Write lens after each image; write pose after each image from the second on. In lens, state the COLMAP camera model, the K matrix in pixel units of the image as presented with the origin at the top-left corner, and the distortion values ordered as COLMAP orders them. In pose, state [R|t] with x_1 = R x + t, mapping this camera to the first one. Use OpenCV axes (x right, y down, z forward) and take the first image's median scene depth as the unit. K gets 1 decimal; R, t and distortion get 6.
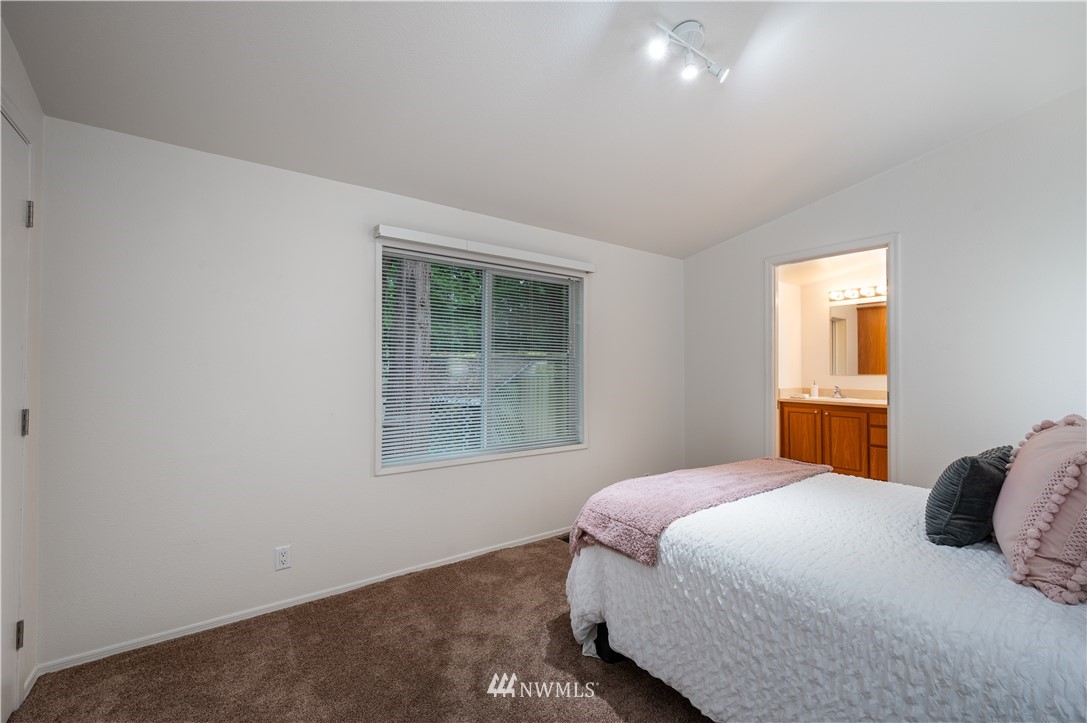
lens RADIAL K [[449.0, 0, 543.5], [0, 449.0, 361.5], [0, 0, 1]] dist [-0.000055, -0.000173]
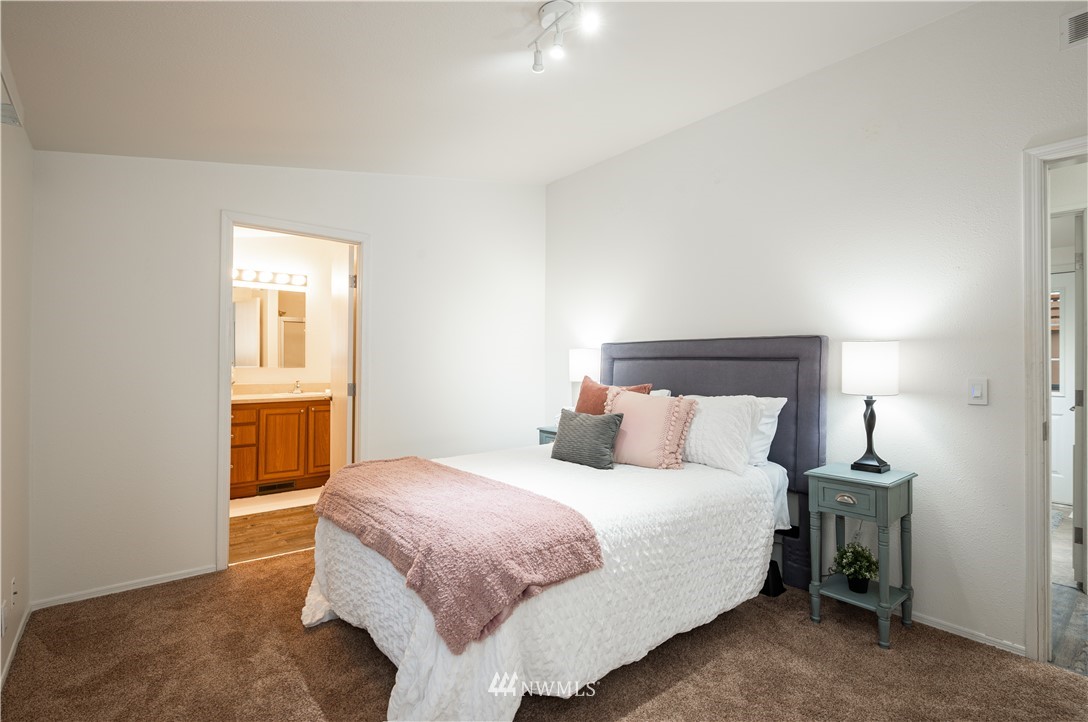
lens RADIAL K [[517.8, 0, 544.0], [0, 517.8, 361.0], [0, 0, 1]] dist [-0.014704, 0.000305]
pose [[-0.057140, 0.005359, 0.998352, -0.997261], [-0.021870, 0.999739, -0.006619, 0.032511], [-0.998127, -0.022212, -0.057008, 1.392421]]
